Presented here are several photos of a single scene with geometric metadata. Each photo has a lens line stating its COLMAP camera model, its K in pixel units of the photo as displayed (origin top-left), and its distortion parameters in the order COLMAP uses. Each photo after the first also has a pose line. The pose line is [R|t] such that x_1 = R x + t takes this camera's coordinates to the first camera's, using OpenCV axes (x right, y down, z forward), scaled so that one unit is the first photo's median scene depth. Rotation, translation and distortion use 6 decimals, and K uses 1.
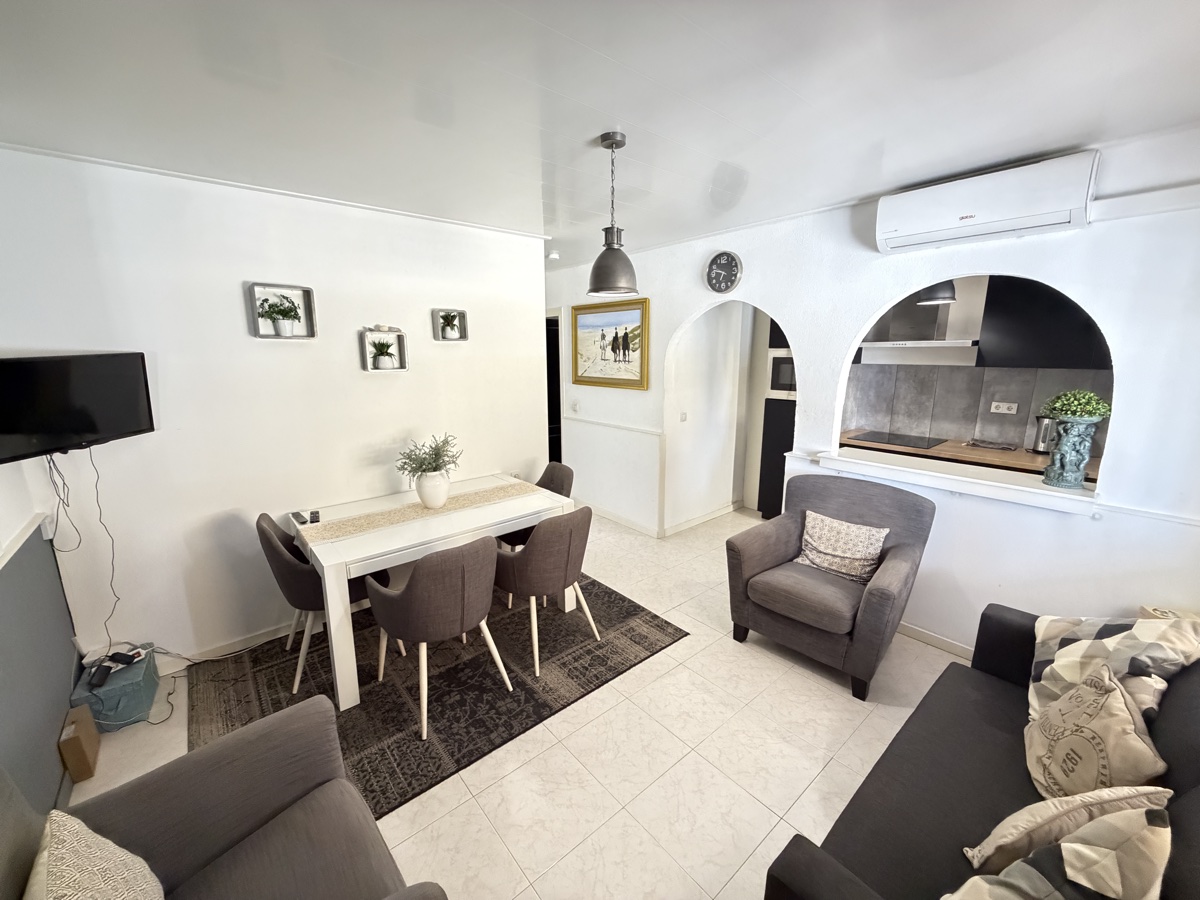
lens RADIAL K [[478.6, 0, 598.1], [0, 478.6, 451.2], [0, 0, 1]] dist [0.000471, -0.000074]
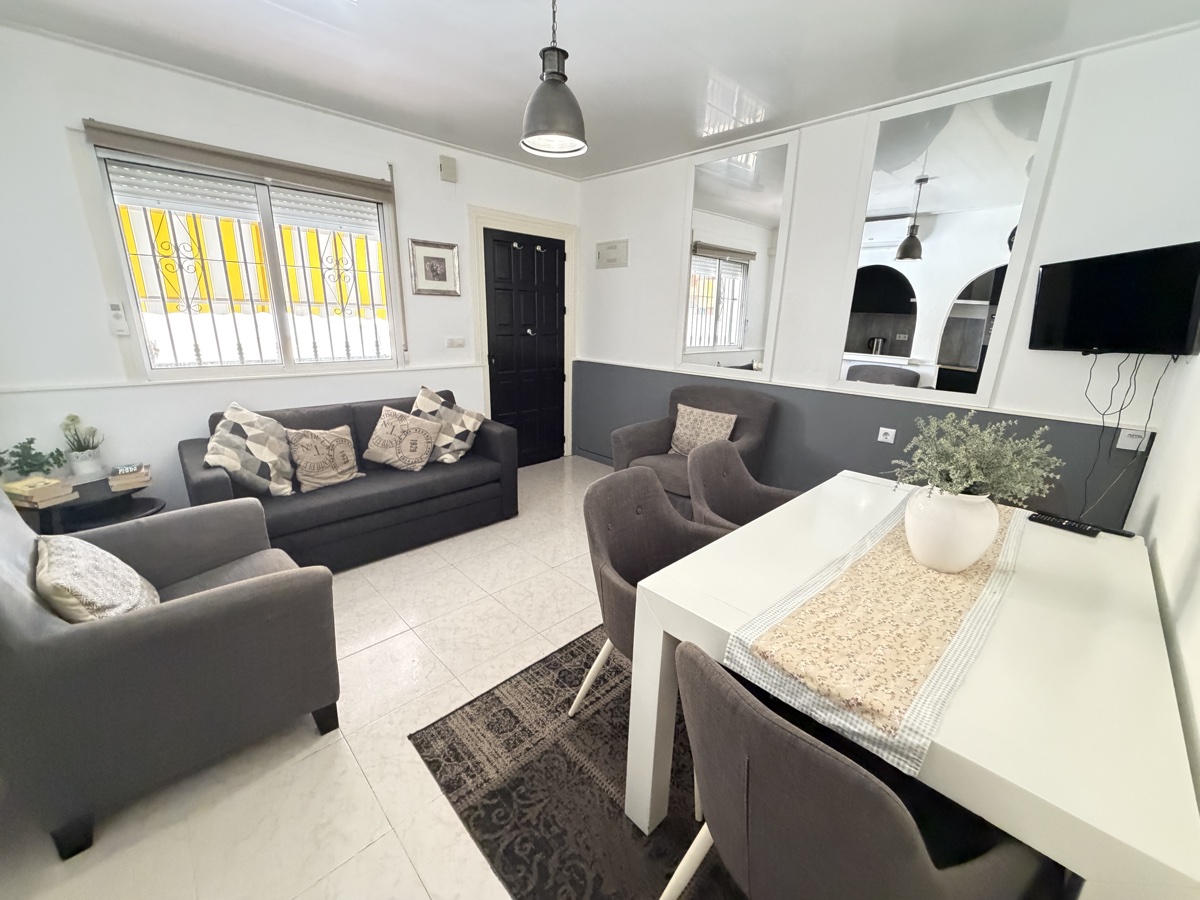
lens RADIAL K [[478.6, 0, 598.1], [0, 478.6, 451.2], [0, 0, 1]] dist [0.000471, -0.000074]
pose [[-0.997656, -0.002501, -0.068381, 0.010118], [-0.034430, 0.881957, 0.470070, -0.194581], [0.059133, 0.471323, -0.879976, 1.444474]]
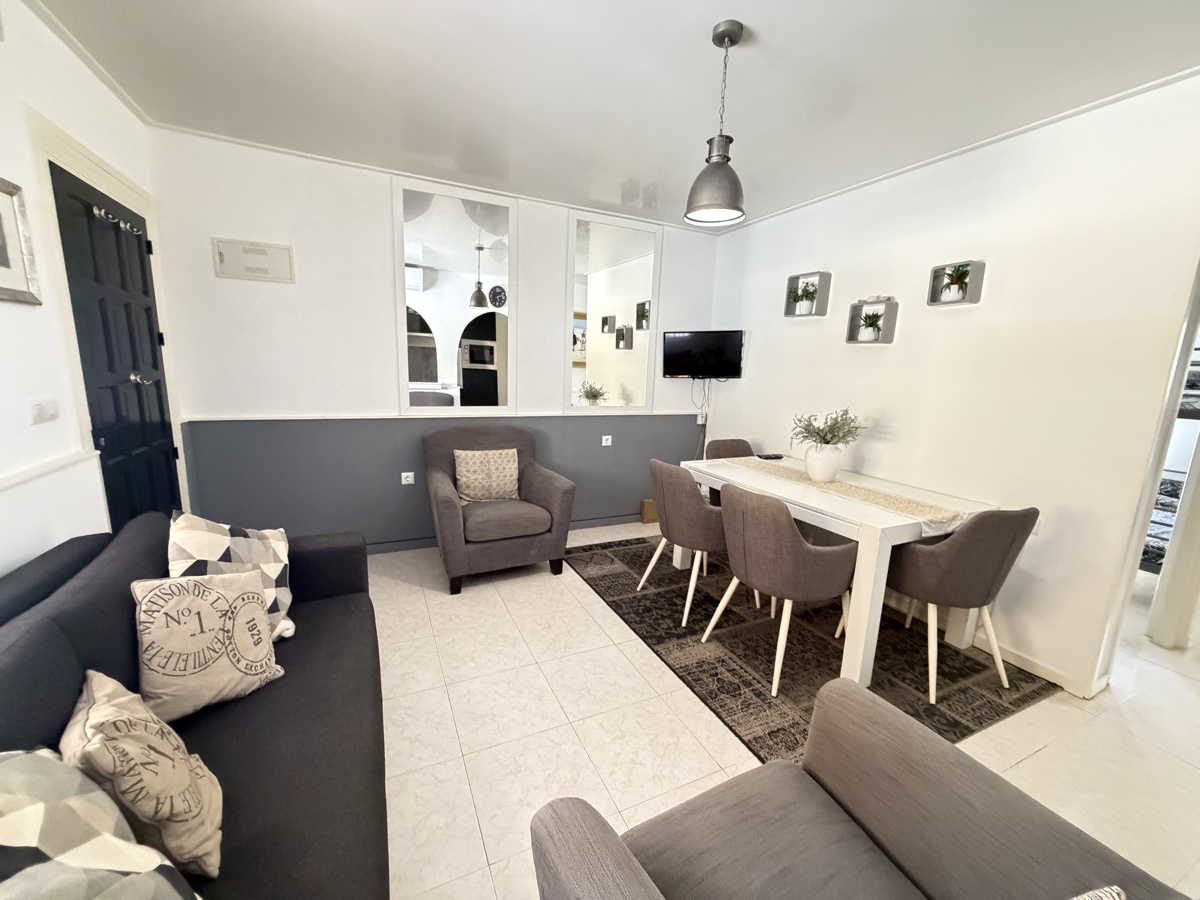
lens RADIAL K [[478.6, 0, 598.1], [0, 478.6, 451.2], [0, 0, 1]] dist [0.000471, -0.000074]
pose [[-0.256806, 0.168191, -0.951716, 0.730524], [-0.239229, 0.943033, 0.231209, -0.061188], [0.936387, 0.287054, -0.201940, 0.829208]]
